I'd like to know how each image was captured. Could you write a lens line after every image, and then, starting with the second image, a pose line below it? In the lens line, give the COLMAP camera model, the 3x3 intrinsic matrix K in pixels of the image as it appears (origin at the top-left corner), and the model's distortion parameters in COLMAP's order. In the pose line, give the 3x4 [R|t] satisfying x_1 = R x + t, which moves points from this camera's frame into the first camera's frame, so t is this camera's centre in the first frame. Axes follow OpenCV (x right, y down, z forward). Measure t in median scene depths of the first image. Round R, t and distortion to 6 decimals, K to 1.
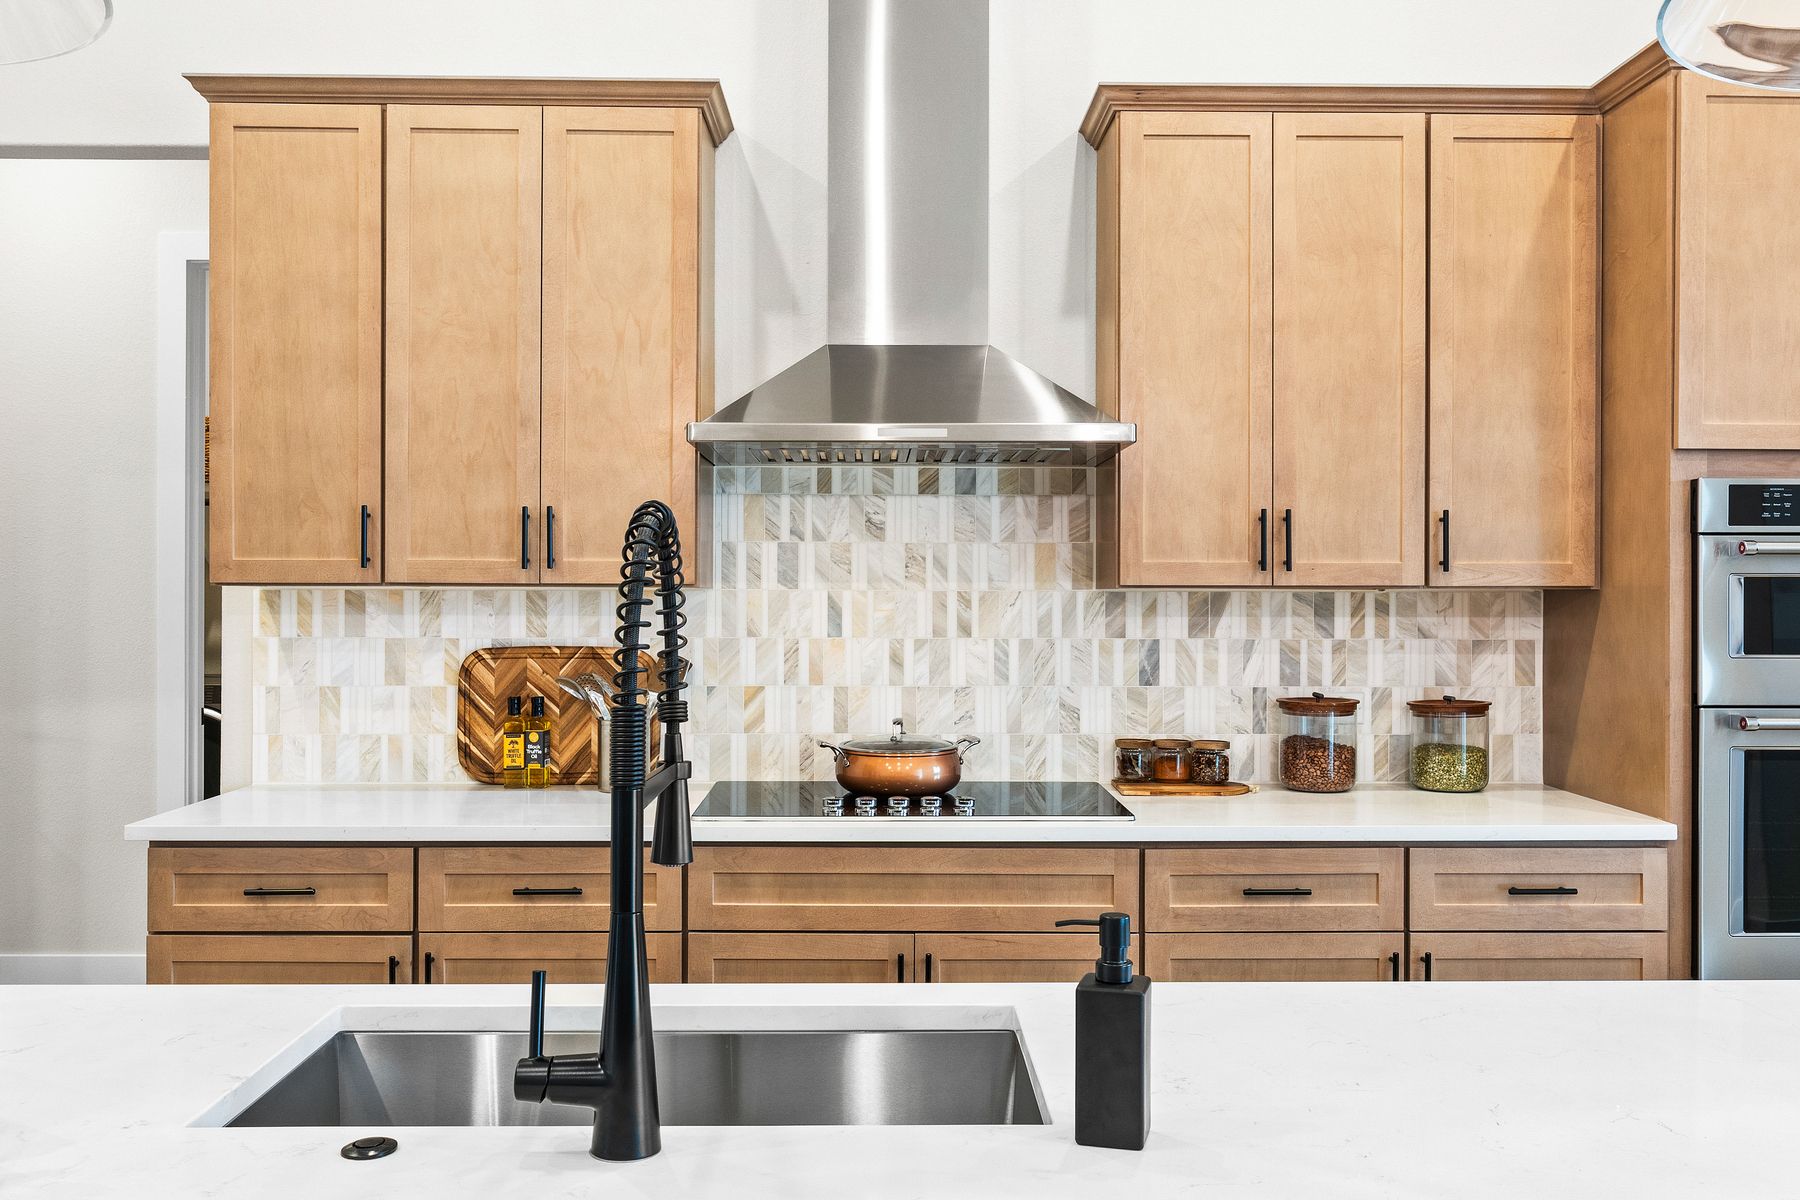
lens RADIAL K [[1563.5, 0, 898.0], [0, 1563.5, 598.8], [0, 0, 1]] dist [-0.004046, -0.007824]
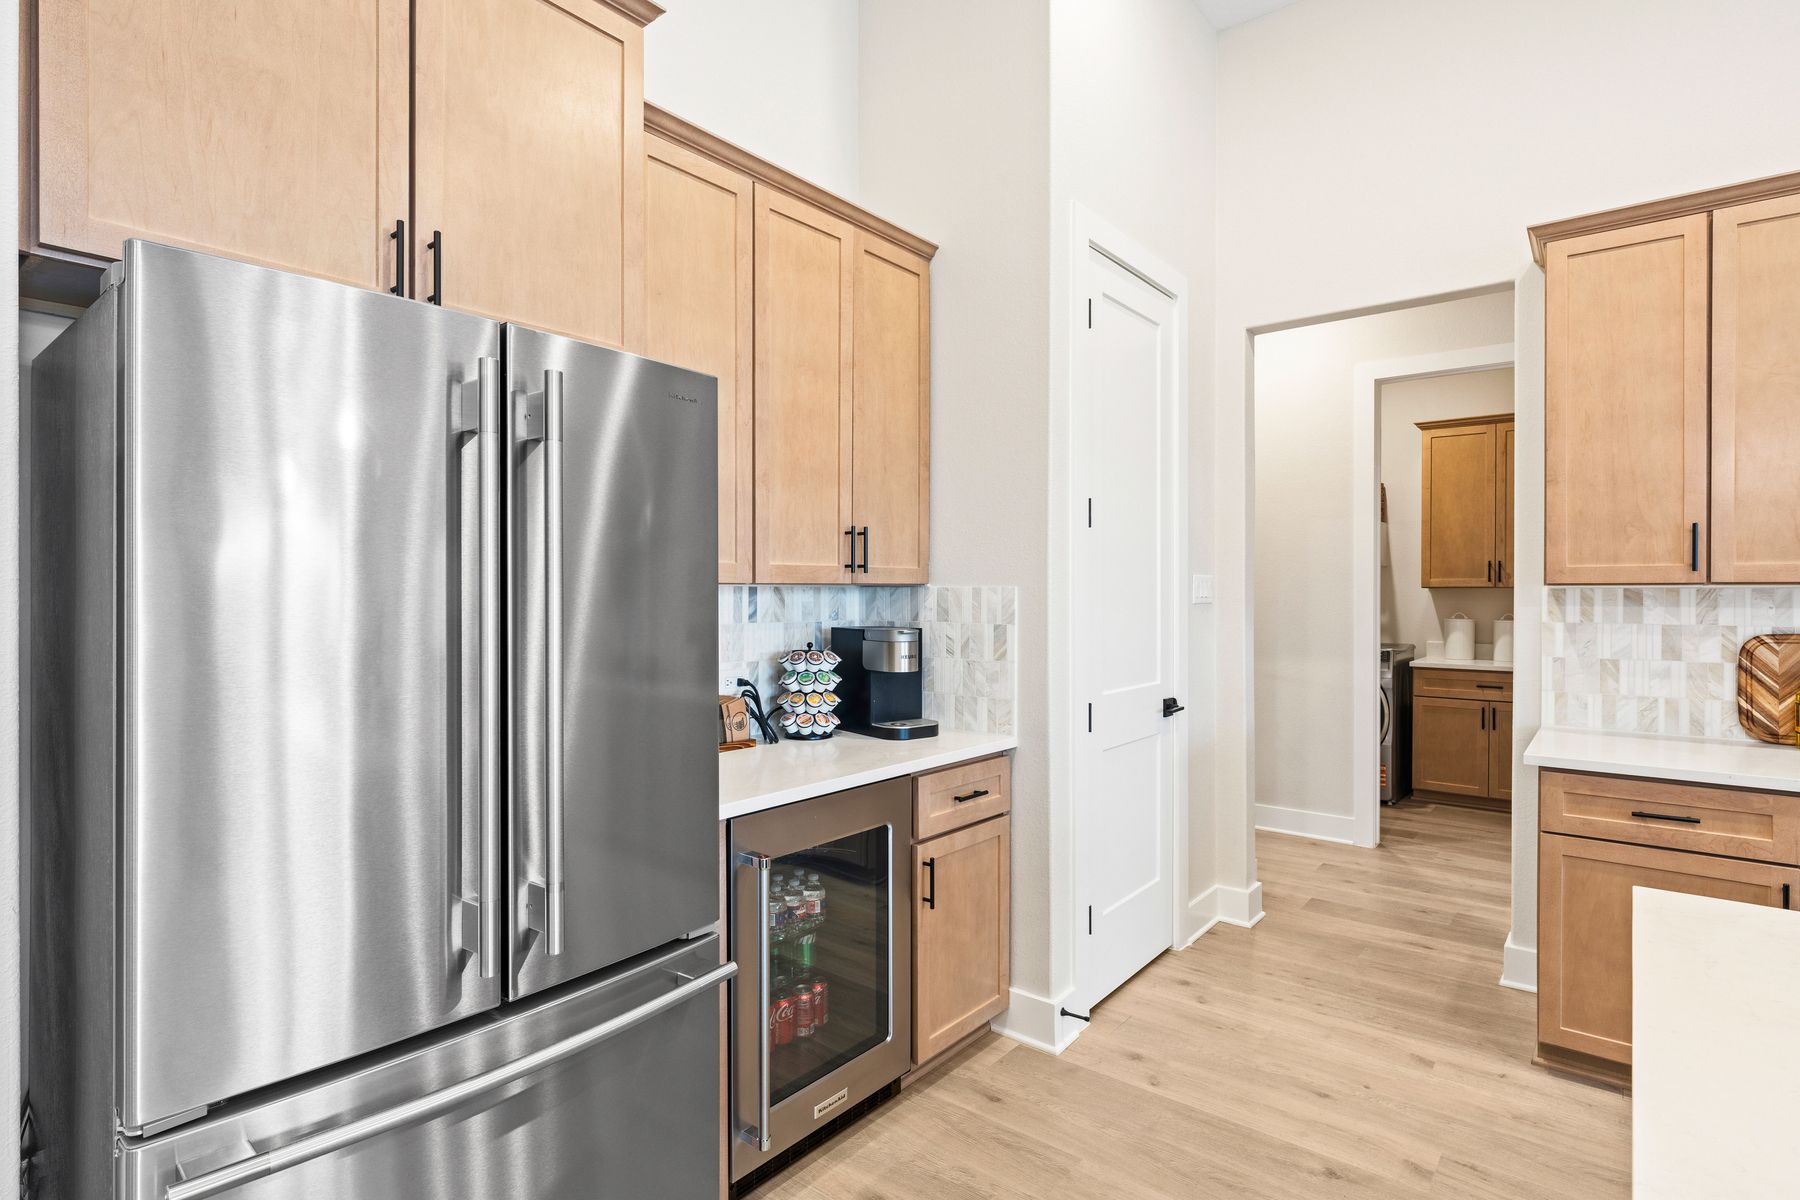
lens RADIAL K [[913.5, 0, 914.4], [0, 913.5, 589.3], [0, 0, 1]] dist [0.005644, -0.000063]
pose [[0.774904, -0.002222, -0.632075, -0.328297], [-0.000287, 0.999992, -0.003867, -0.001471], [0.632078, 0.003178, 0.774898, -0.001091]]
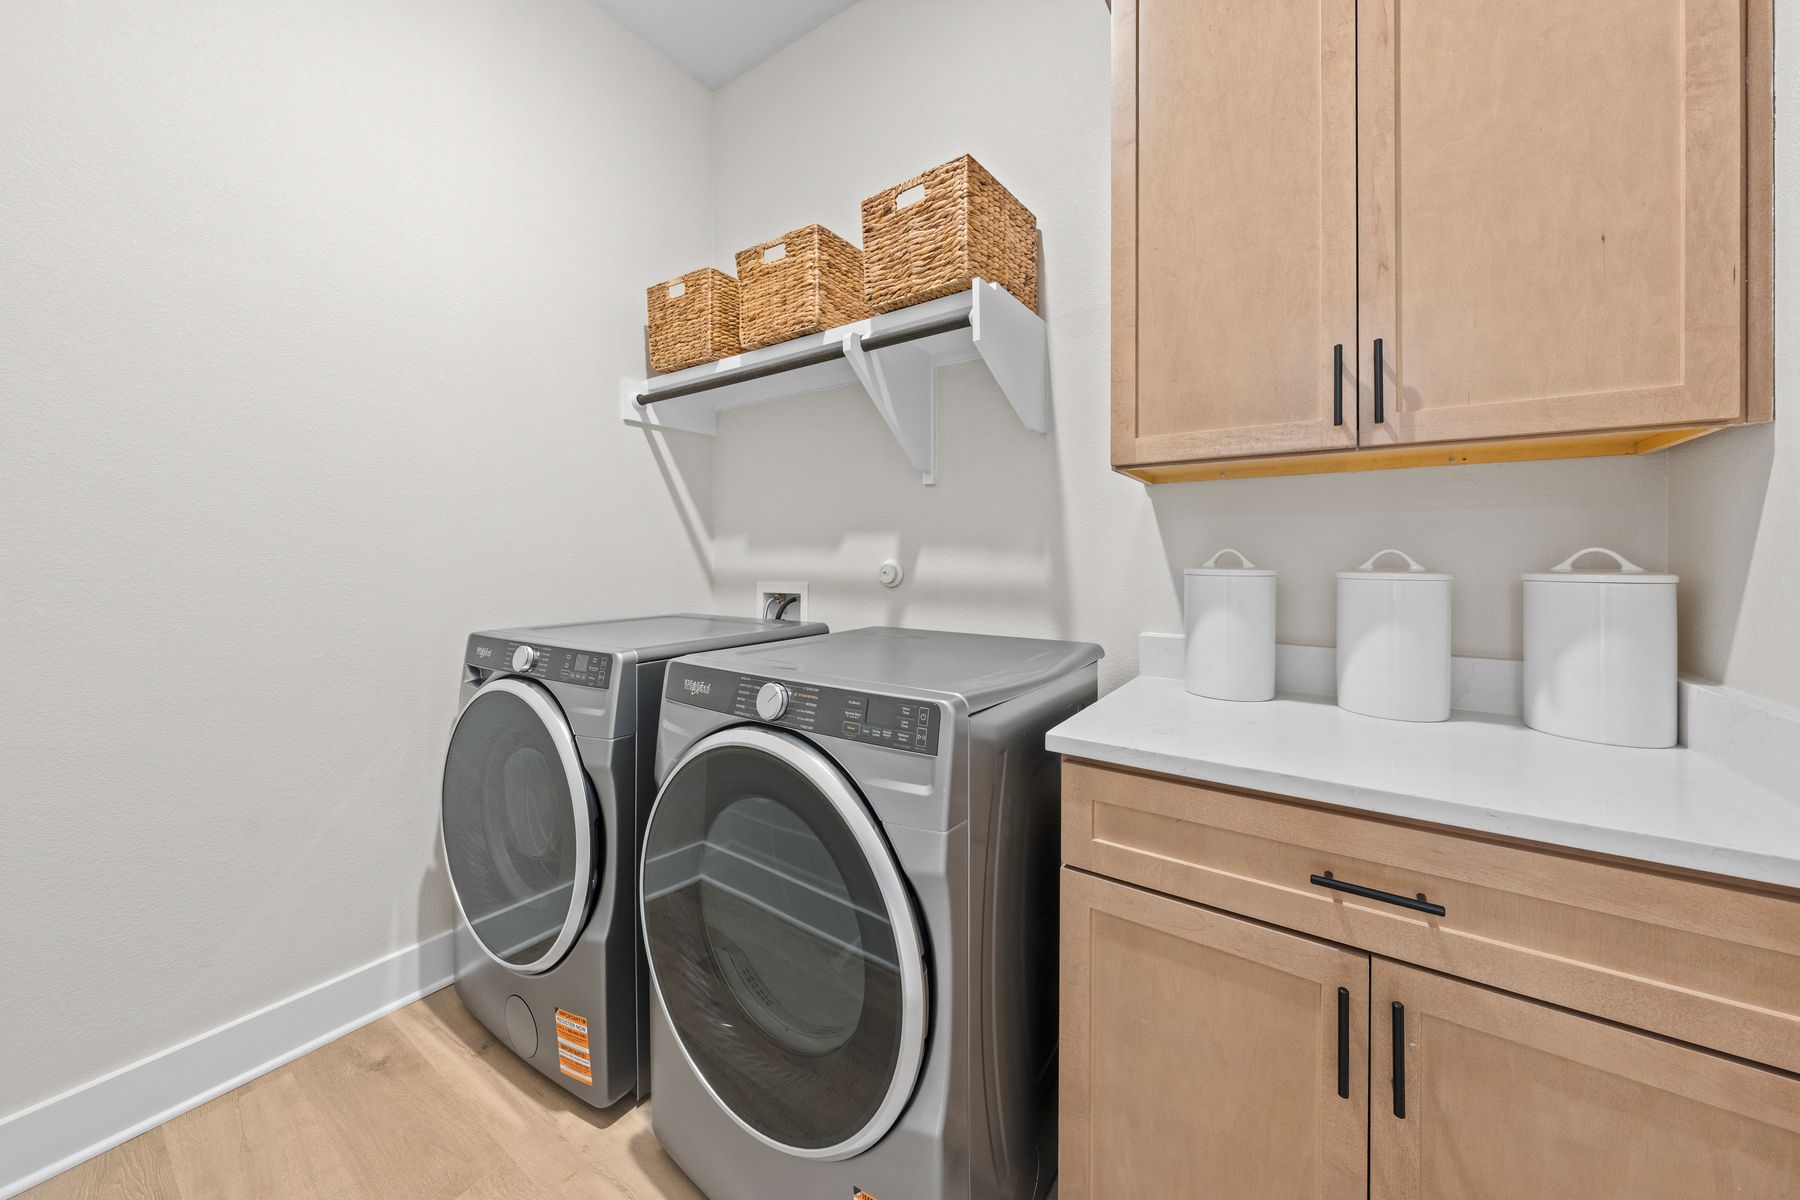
lens RADIAL K [[617.1, 0, 915.7], [0, 617.1, 546.5], [0, 0, 1]] dist [-0.004711, 0.000229]
pose [[0.824325, -0.010424, -0.566021, -0.556244], [-0.015501, 0.999040, -0.040973, 0.048402], [0.565904, 0.042549, 0.823372, 1.499486]]
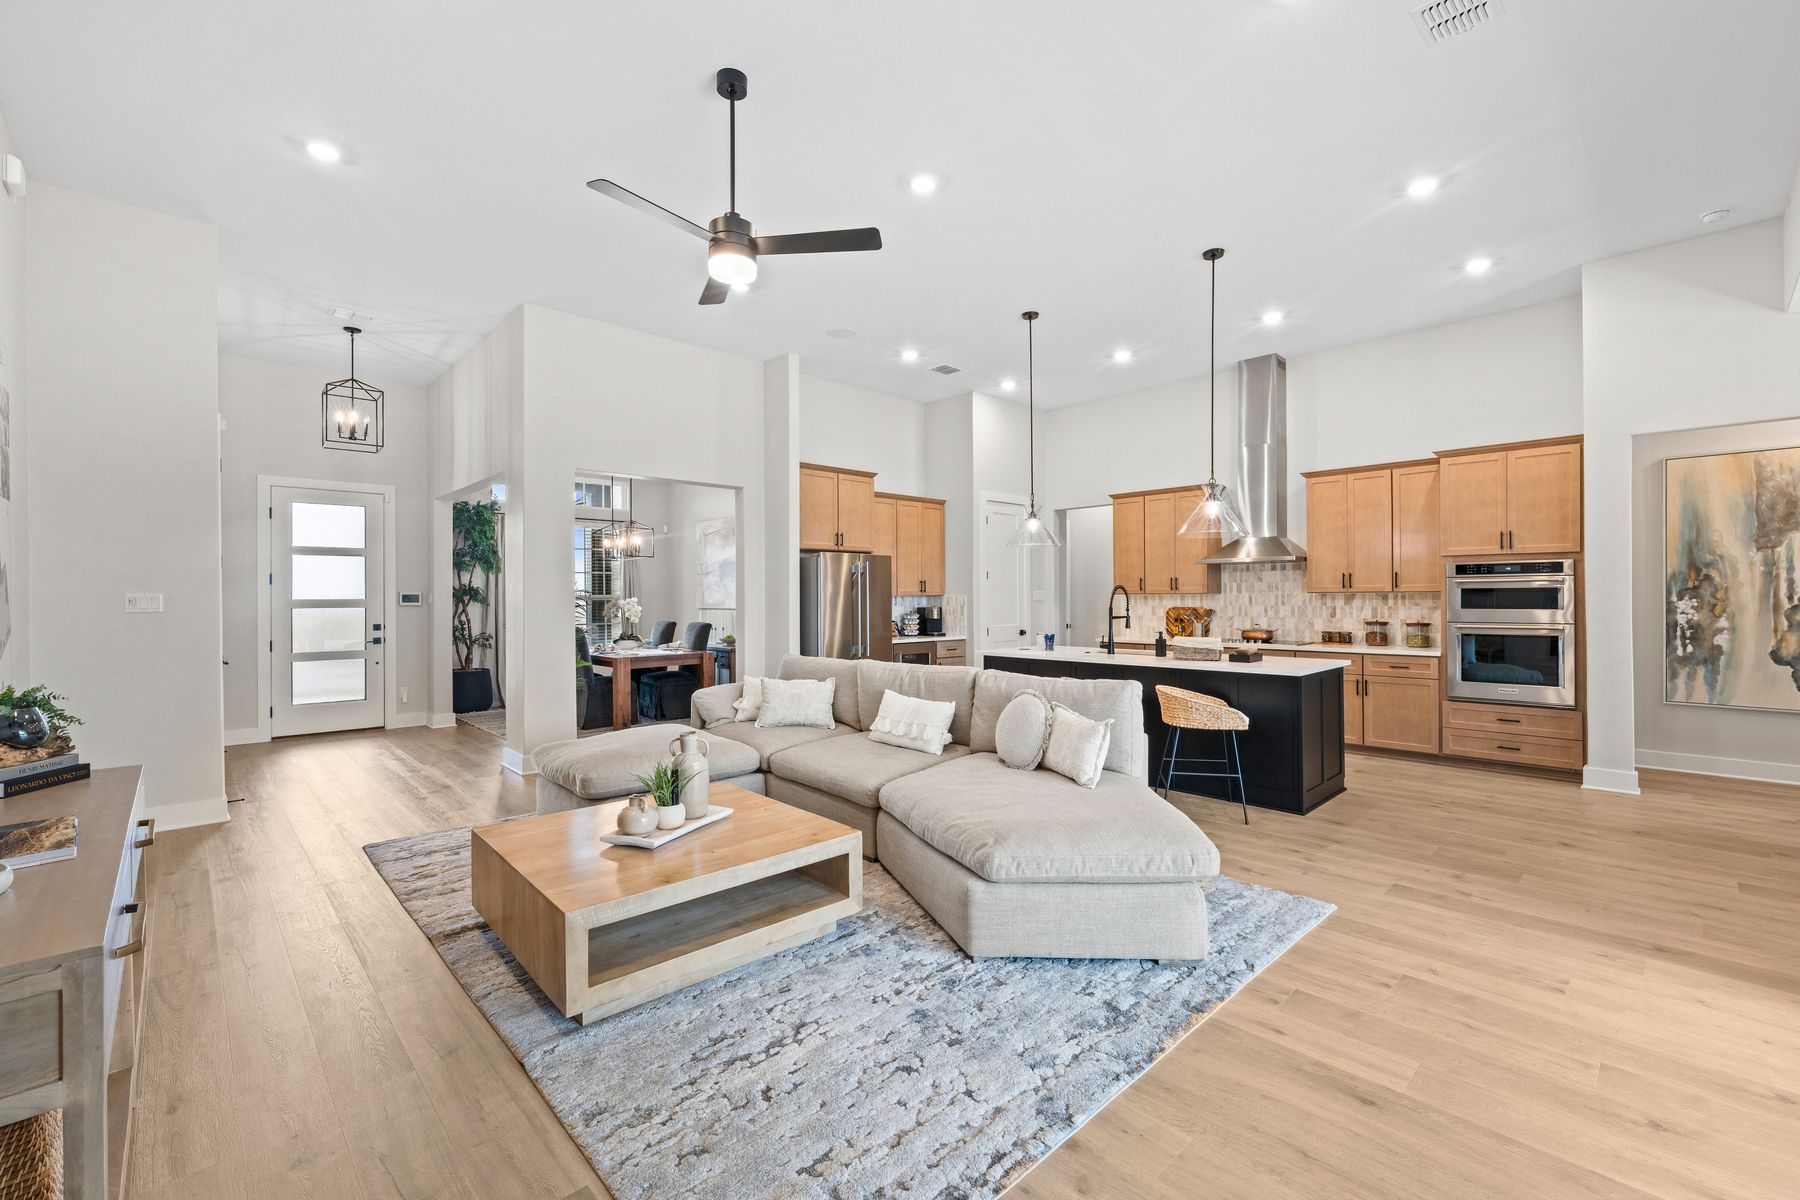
lens RADIAL K [[750.4, 0, 908.0], [0, 750.4, 596.9], [0, 0, 1]] dist [-0.006915, 0.001107]
pose [[0.682935, -0.006908, -0.730446, 0.807471], [0.005547, 0.999975, -0.004270, 0.005747], [0.730458, -0.001136, 0.682957, -1.054214]]
